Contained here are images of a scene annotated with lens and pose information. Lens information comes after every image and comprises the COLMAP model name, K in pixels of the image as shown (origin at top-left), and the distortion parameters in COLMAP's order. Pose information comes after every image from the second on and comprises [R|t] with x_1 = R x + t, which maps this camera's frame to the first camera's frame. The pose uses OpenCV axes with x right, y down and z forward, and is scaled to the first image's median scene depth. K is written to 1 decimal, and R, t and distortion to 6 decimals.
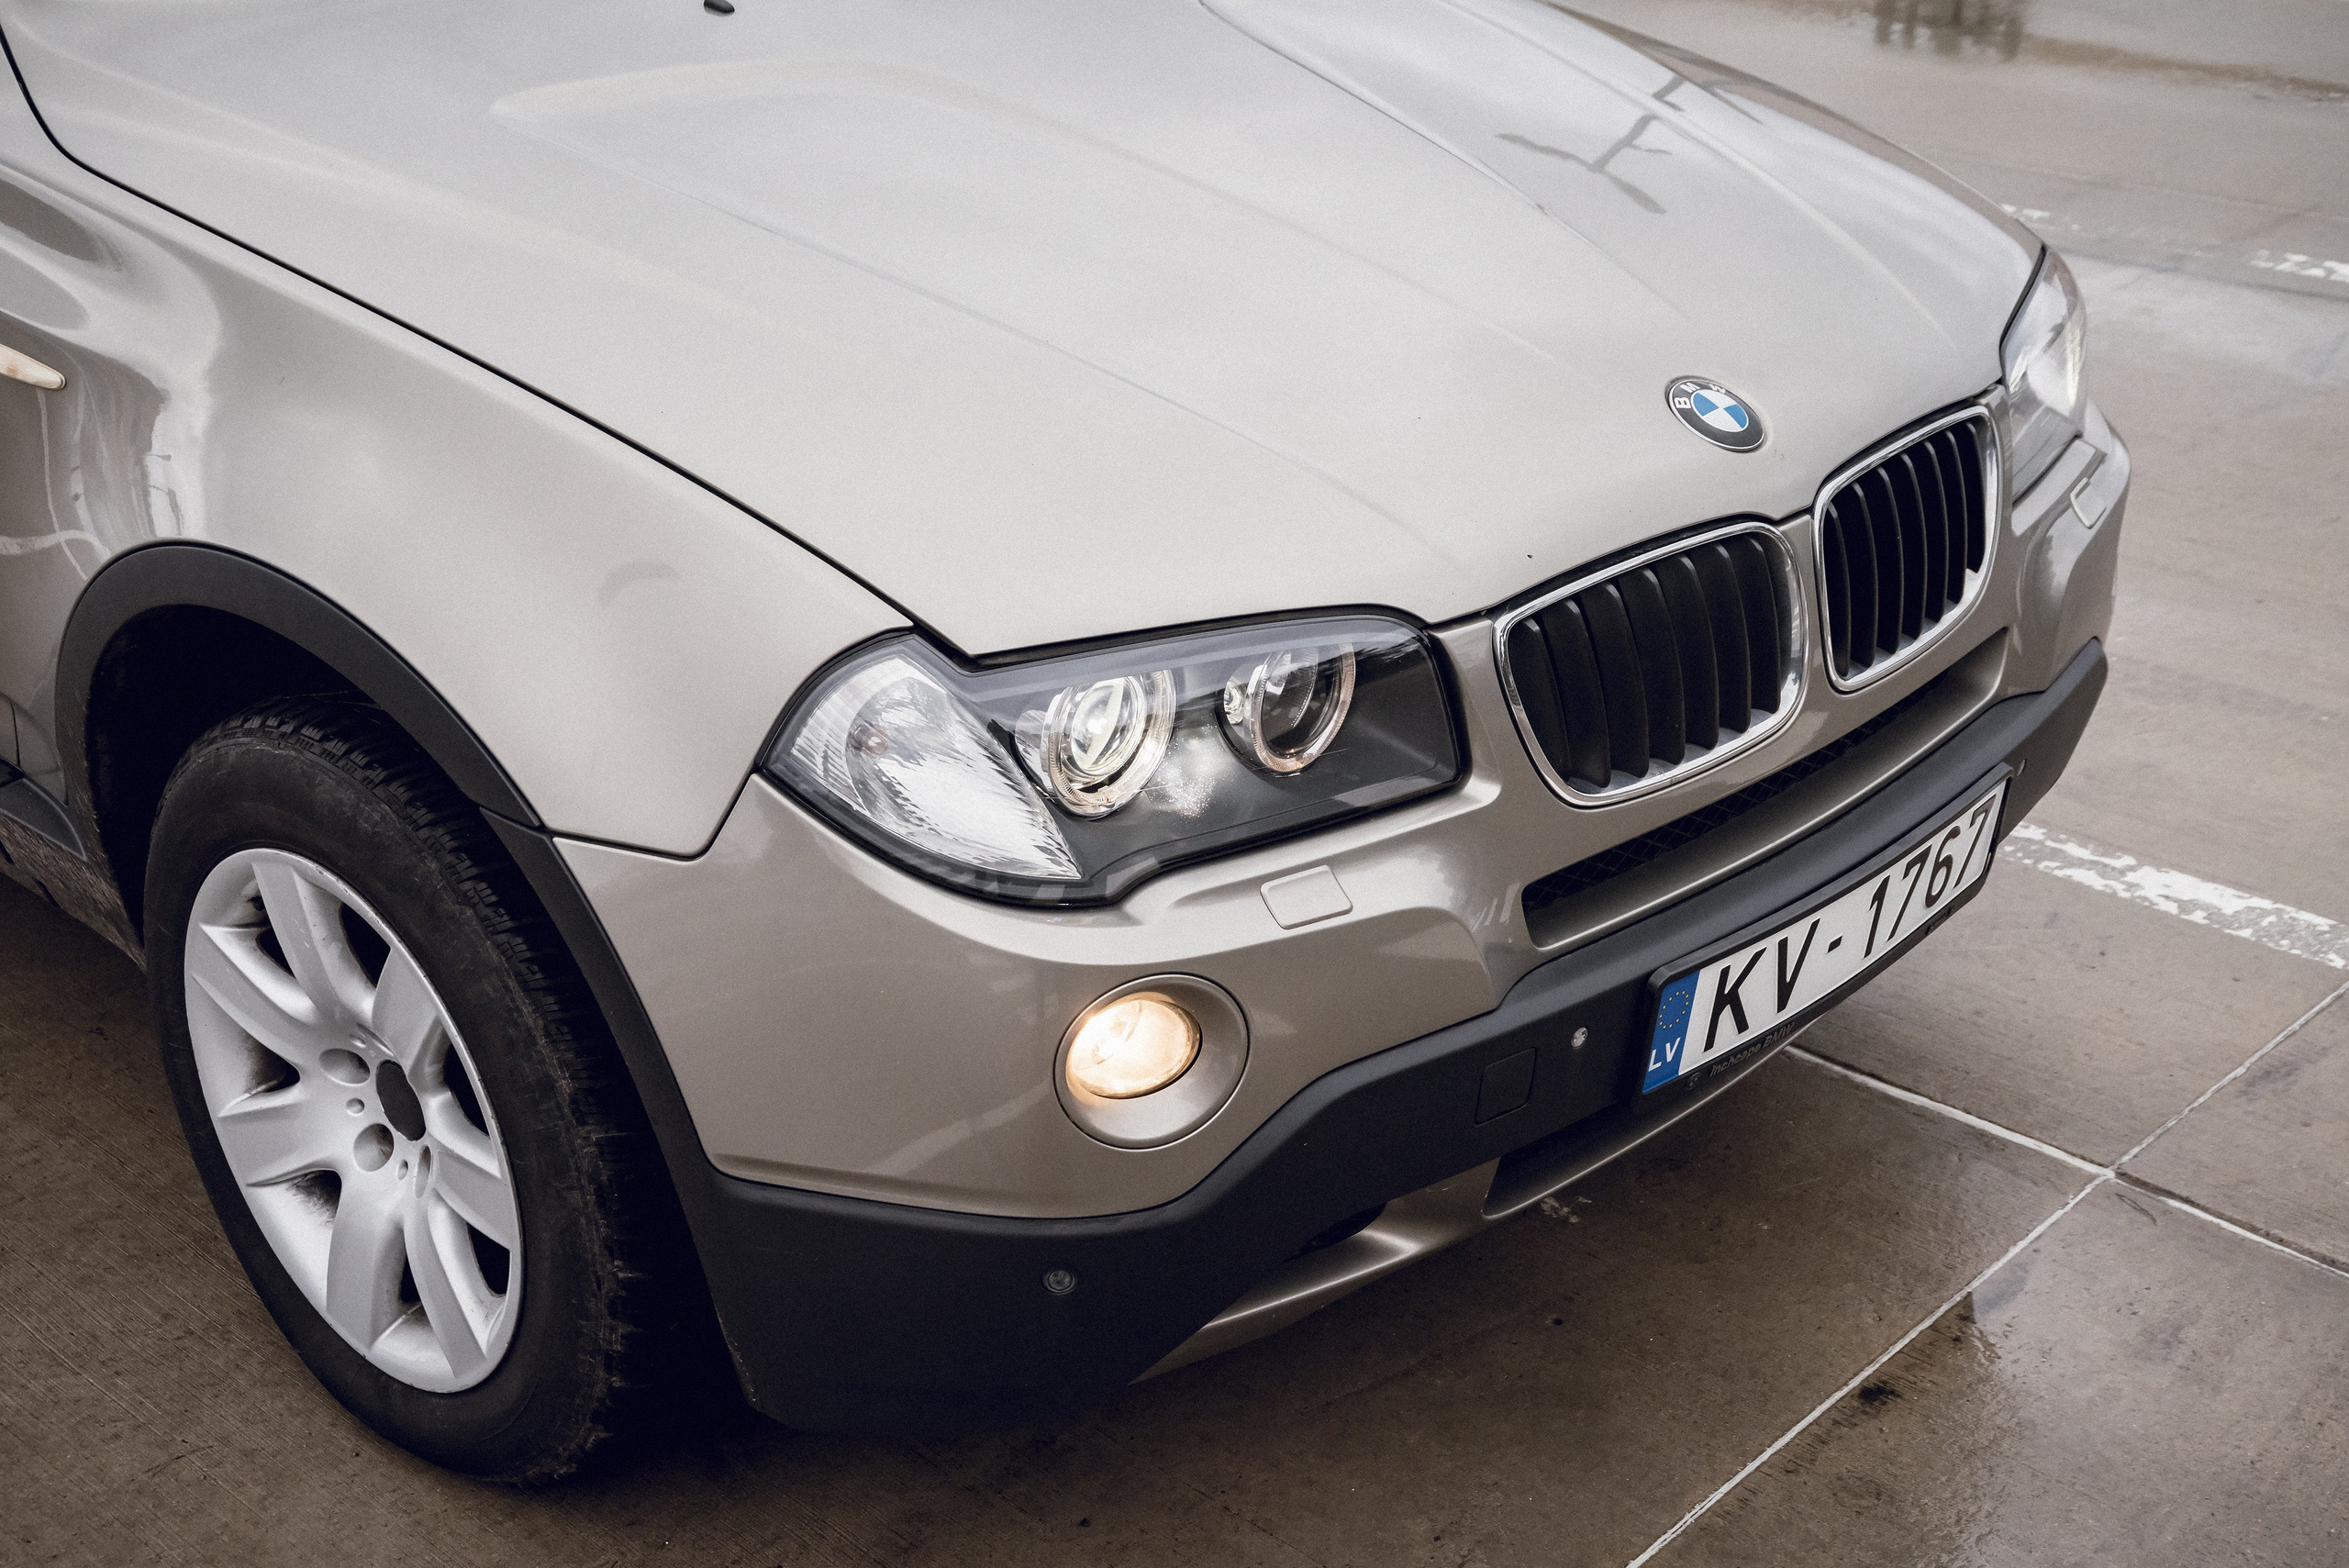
lens RADIAL K [[2928.9, 0, 1173.6], [0, 2928.9, 843.3], [0, 0, 1]] dist [0.103090, 0.011371]
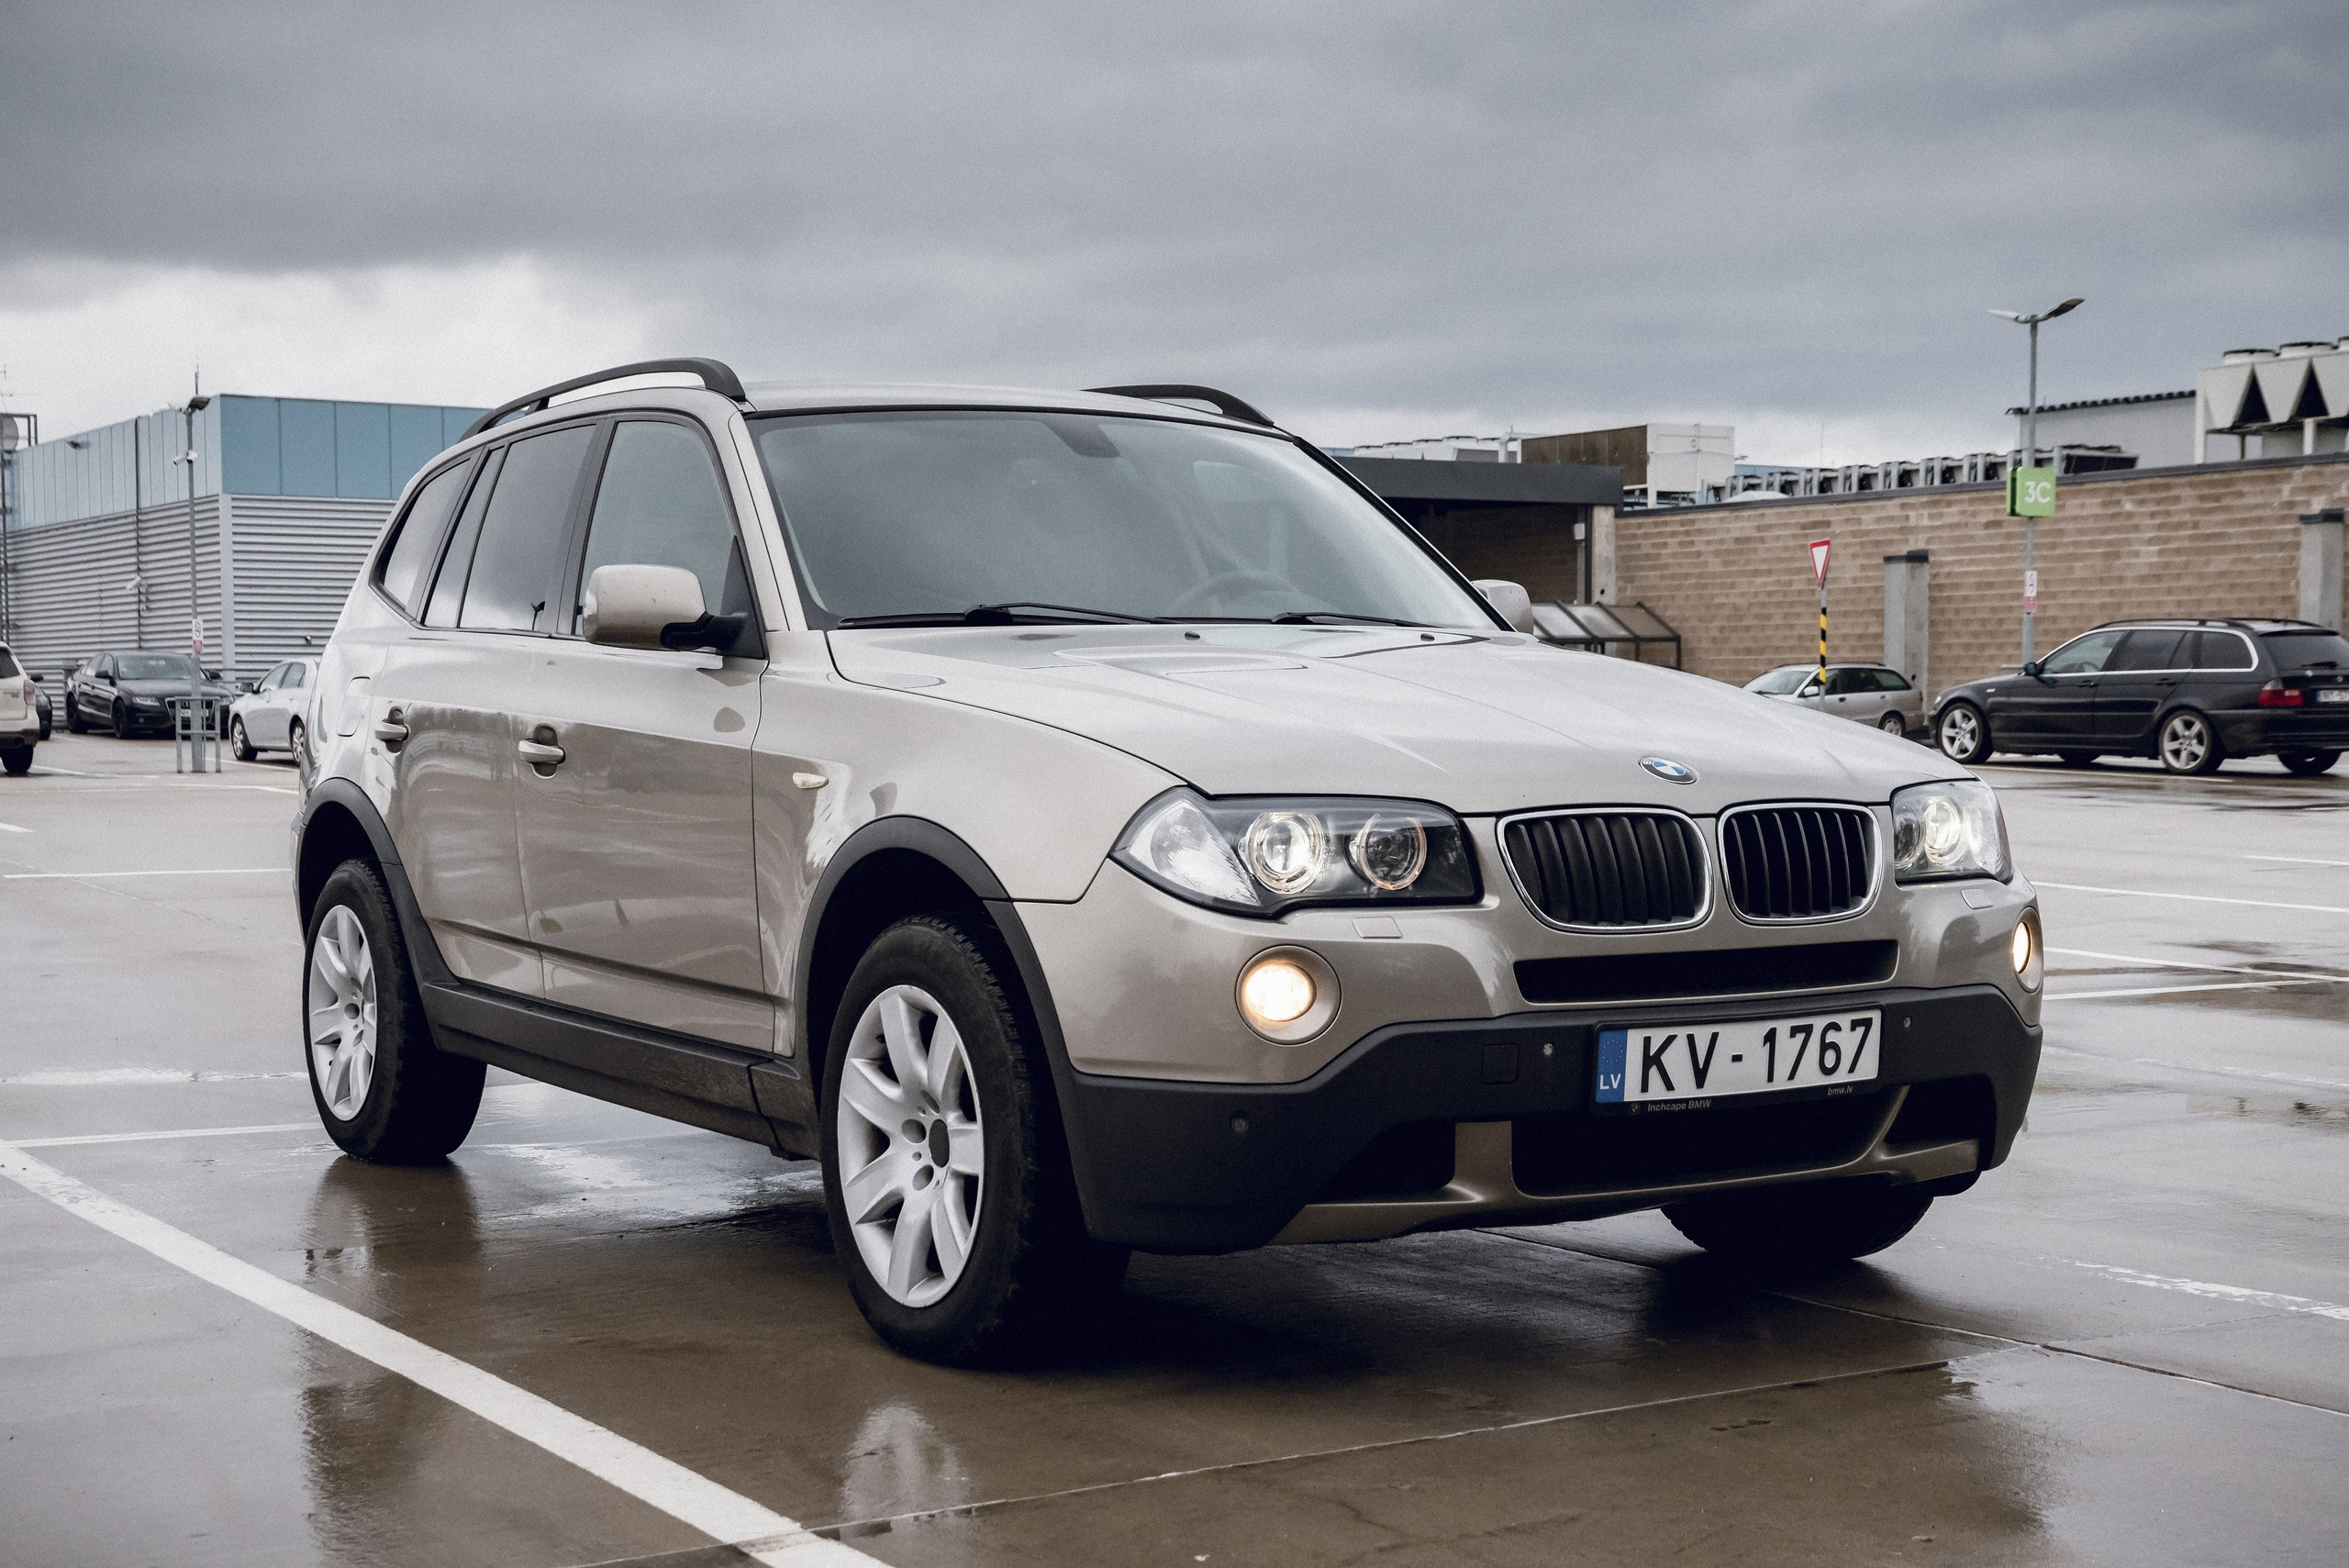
lens RADIAL K [[3283.9, 0, 1247.7], [0, 3283.9, 847.2], [0, 0, 1]] dist [0.152517, -0.018212]
pose [[0.968929, -0.010707, -0.247107, 0.463496], [-0.093962, 0.908229, -0.407787, 0.801348], [0.228796, 0.418335, 0.879004, -0.883612]]
